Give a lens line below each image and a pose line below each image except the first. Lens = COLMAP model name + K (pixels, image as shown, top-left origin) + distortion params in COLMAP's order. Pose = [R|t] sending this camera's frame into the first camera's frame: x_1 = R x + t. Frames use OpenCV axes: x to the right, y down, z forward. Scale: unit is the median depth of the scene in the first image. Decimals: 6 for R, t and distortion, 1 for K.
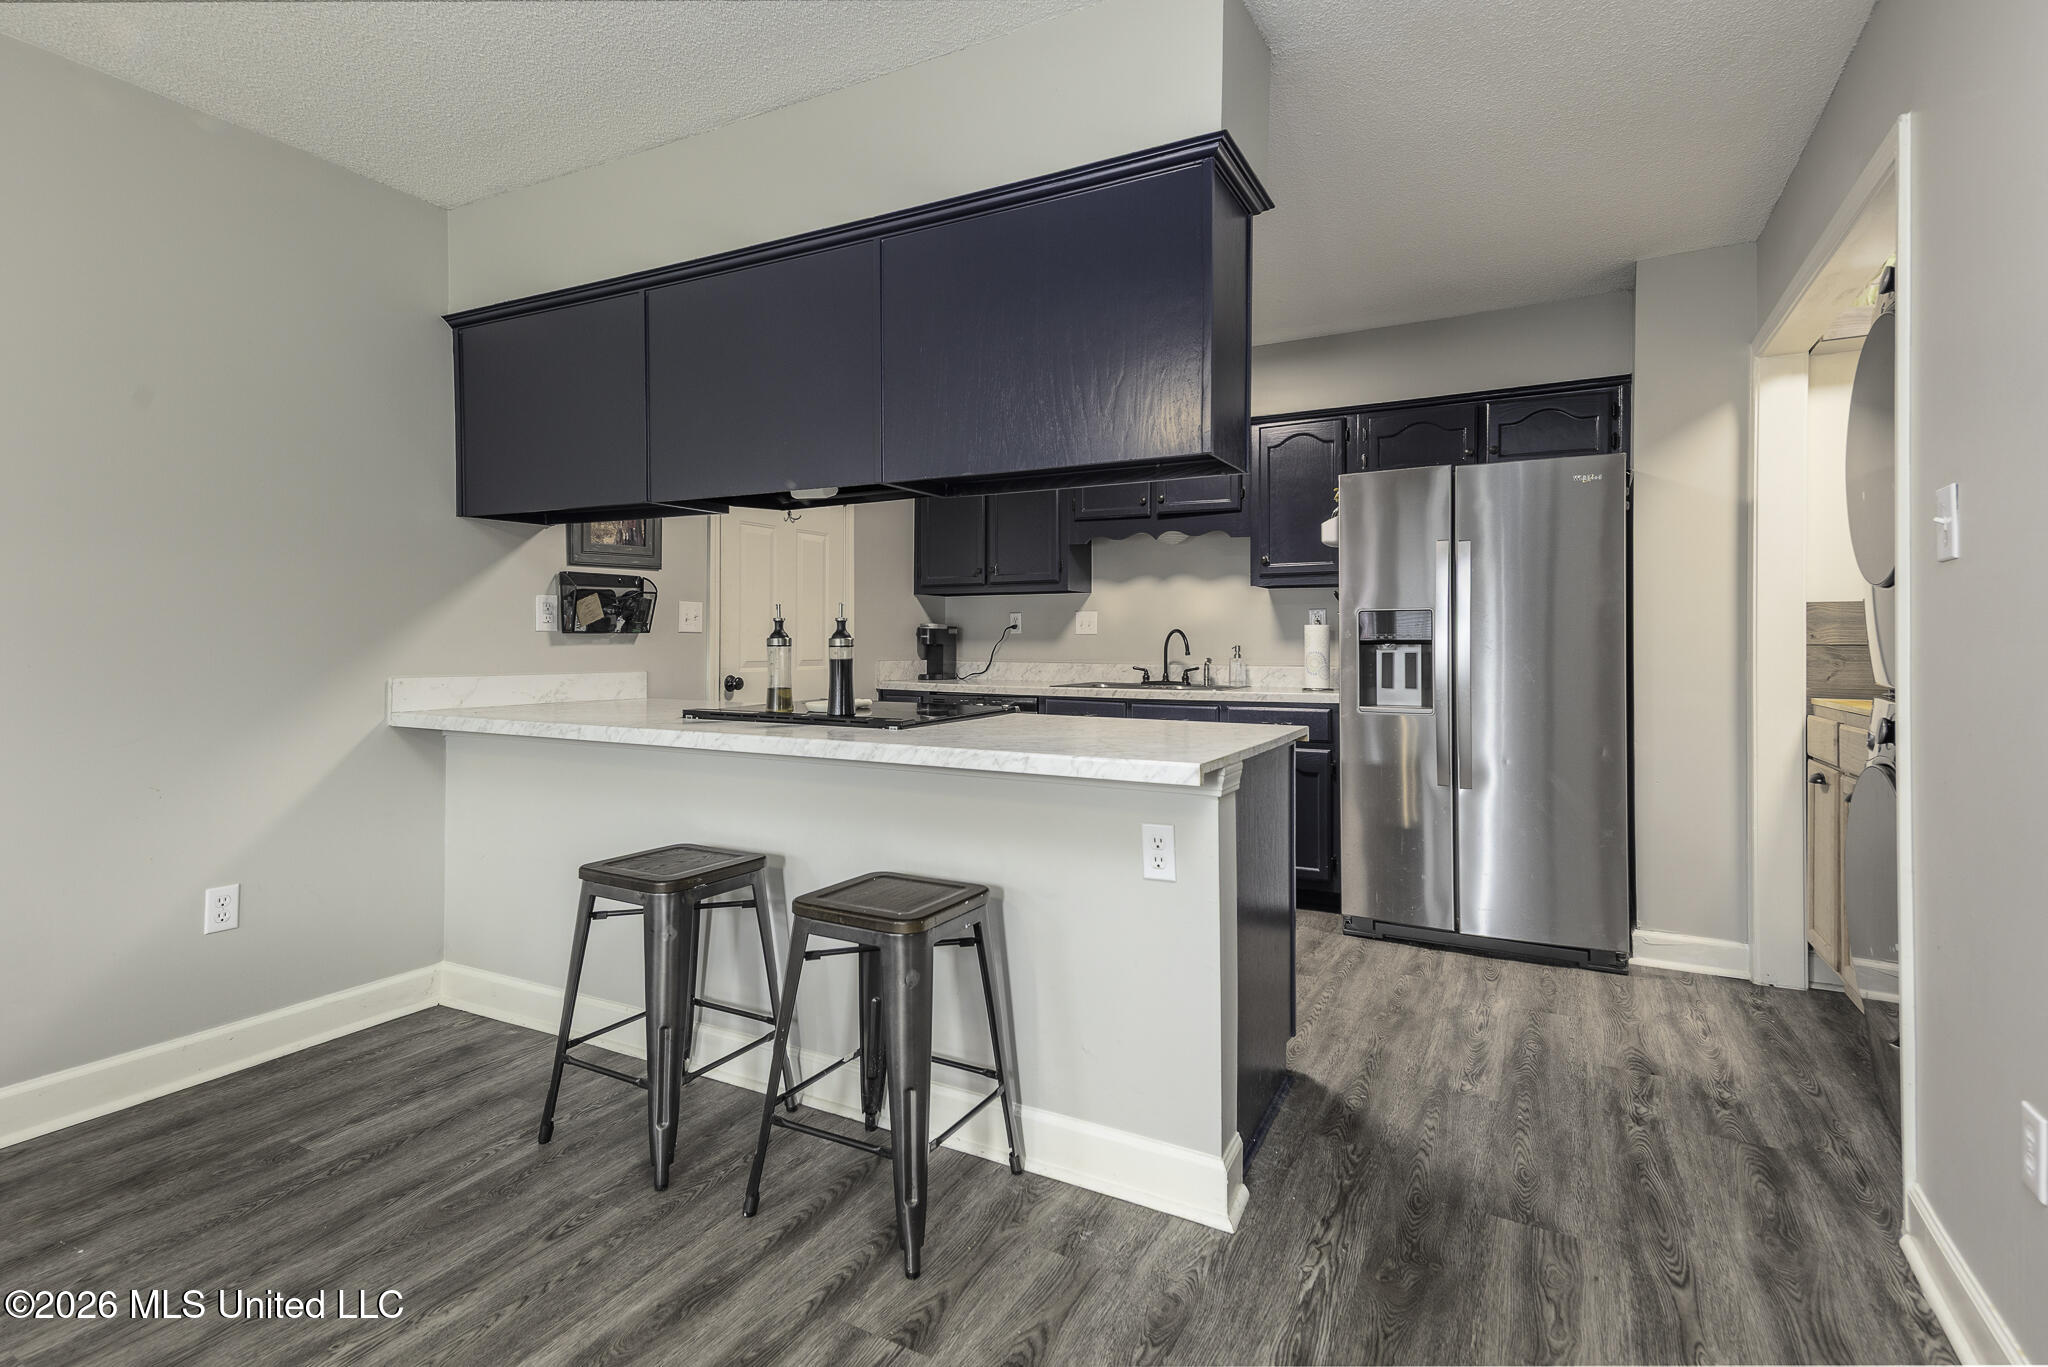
lens RADIAL K [[949.0, 0, 985.9], [0, 949.0, 626.9], [0, 0, 1]] dist [0.027771, -0.014969]
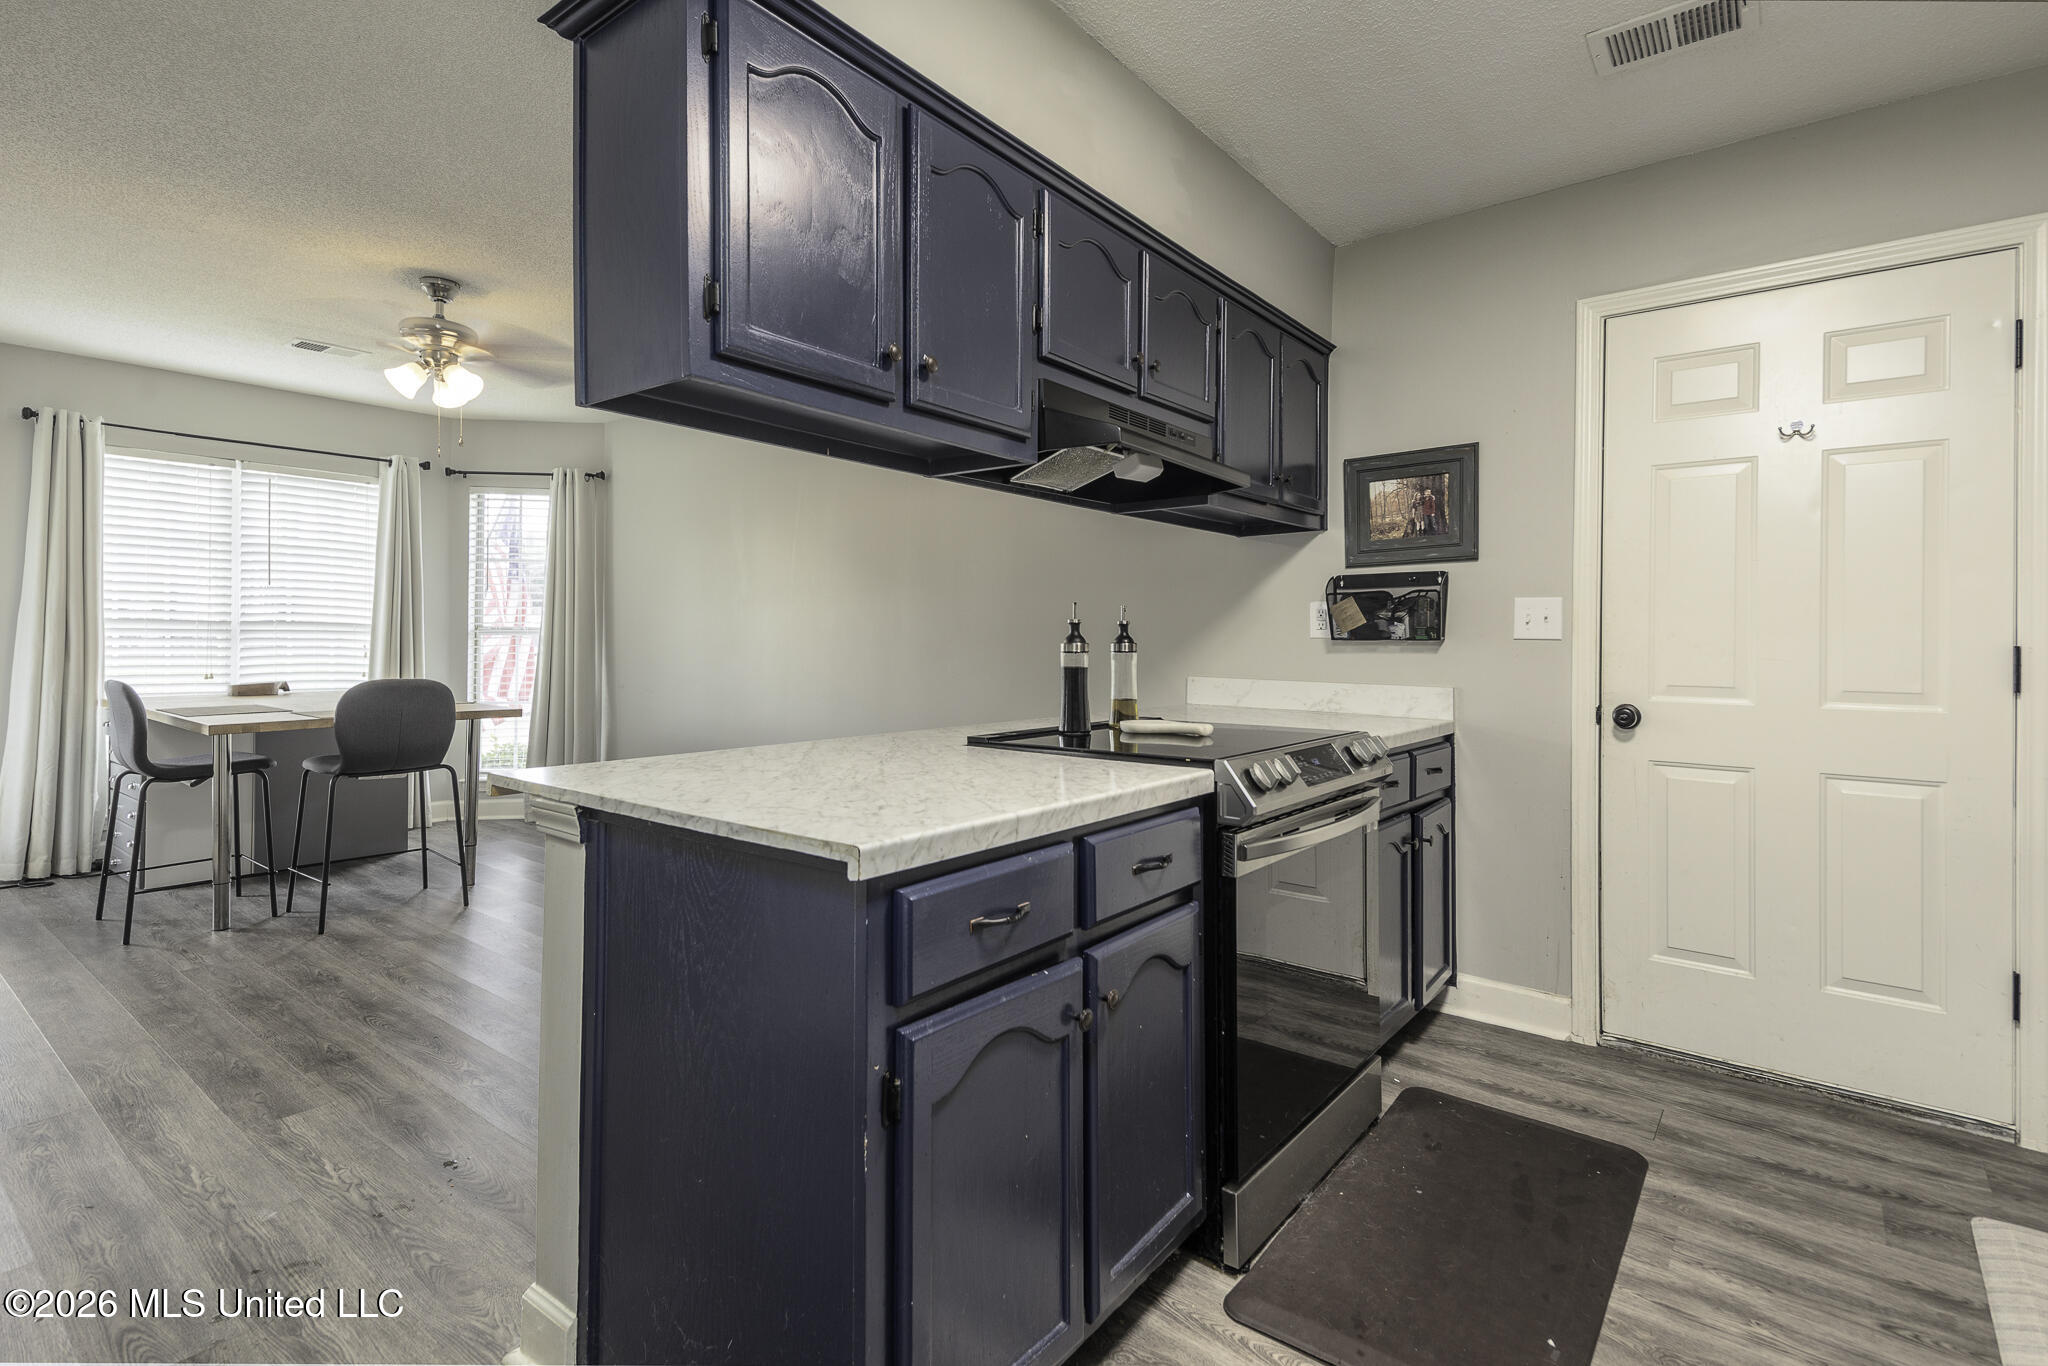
lens RADIAL K [[997.2, 0, 1023.3], [0, 997.2, 651.2], [0, 0, 1]] dist [0.023477, -0.001440]
pose [[-0.144551, 0.008406, -0.989462, 0.510243], [0.003188, 0.999963, 0.008029, 0.007480], [0.989492, -0.001994, -0.144572, 0.711191]]
